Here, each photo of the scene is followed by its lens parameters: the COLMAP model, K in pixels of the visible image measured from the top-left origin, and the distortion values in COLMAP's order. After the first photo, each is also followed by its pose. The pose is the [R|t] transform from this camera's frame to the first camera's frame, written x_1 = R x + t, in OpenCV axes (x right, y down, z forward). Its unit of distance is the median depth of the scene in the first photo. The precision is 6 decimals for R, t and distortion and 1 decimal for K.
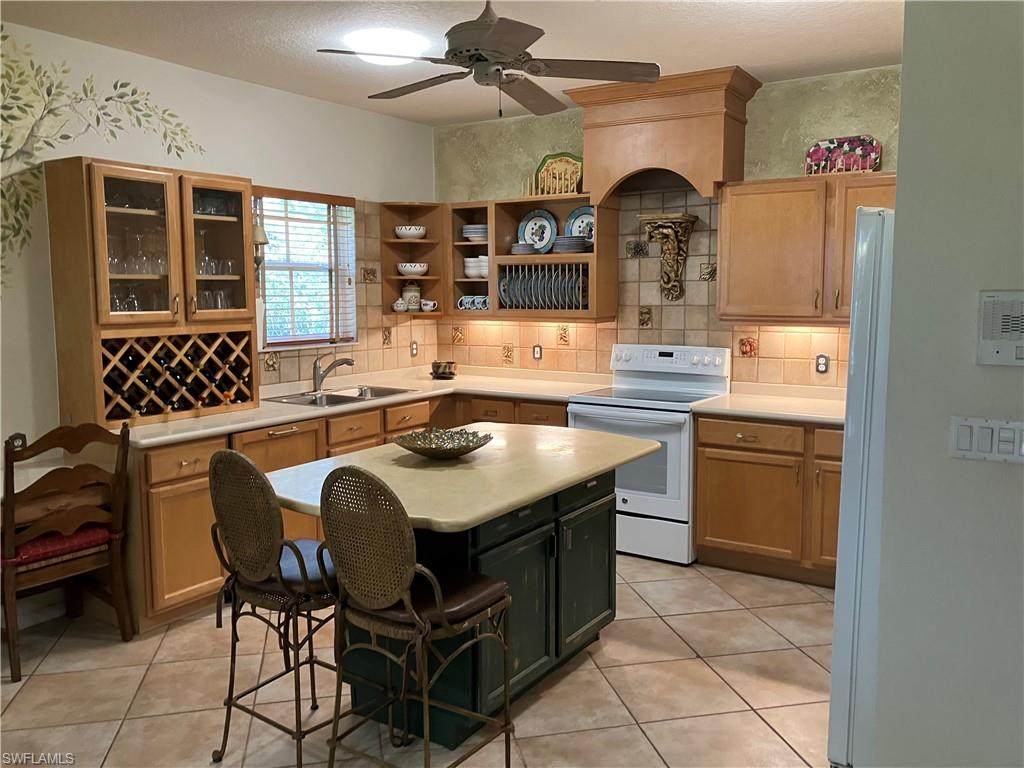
lens RADIAL K [[816.2, 0, 476.2], [0, 816.2, 360.4], [0, 0, 1]] dist [0.005664, -0.035842]
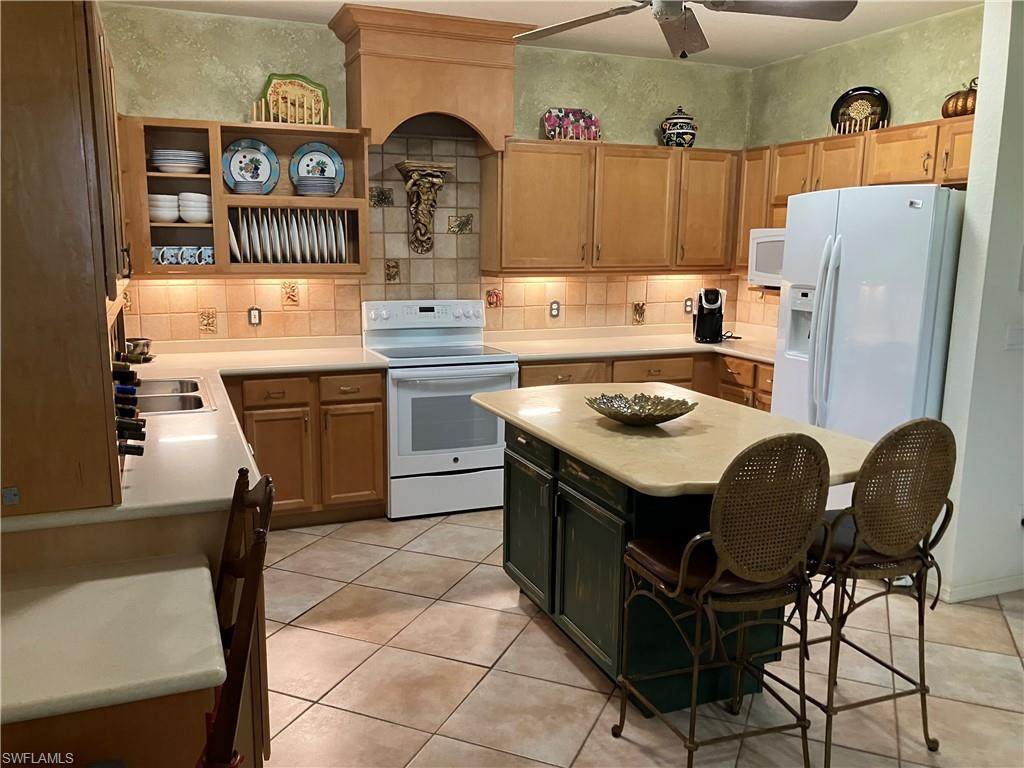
lens RADIAL K [[816.2, 0, 511.5], [0, 816.2, 389.2], [0, 0, 1]] dist [0.005664, -0.035842]
pose [[0.581439, -0.132986, 0.802648, -0.484800], [0.058385, 0.990827, 0.121871, -0.024477], [-0.811492, -0.023998, 0.583870, 0.334694]]
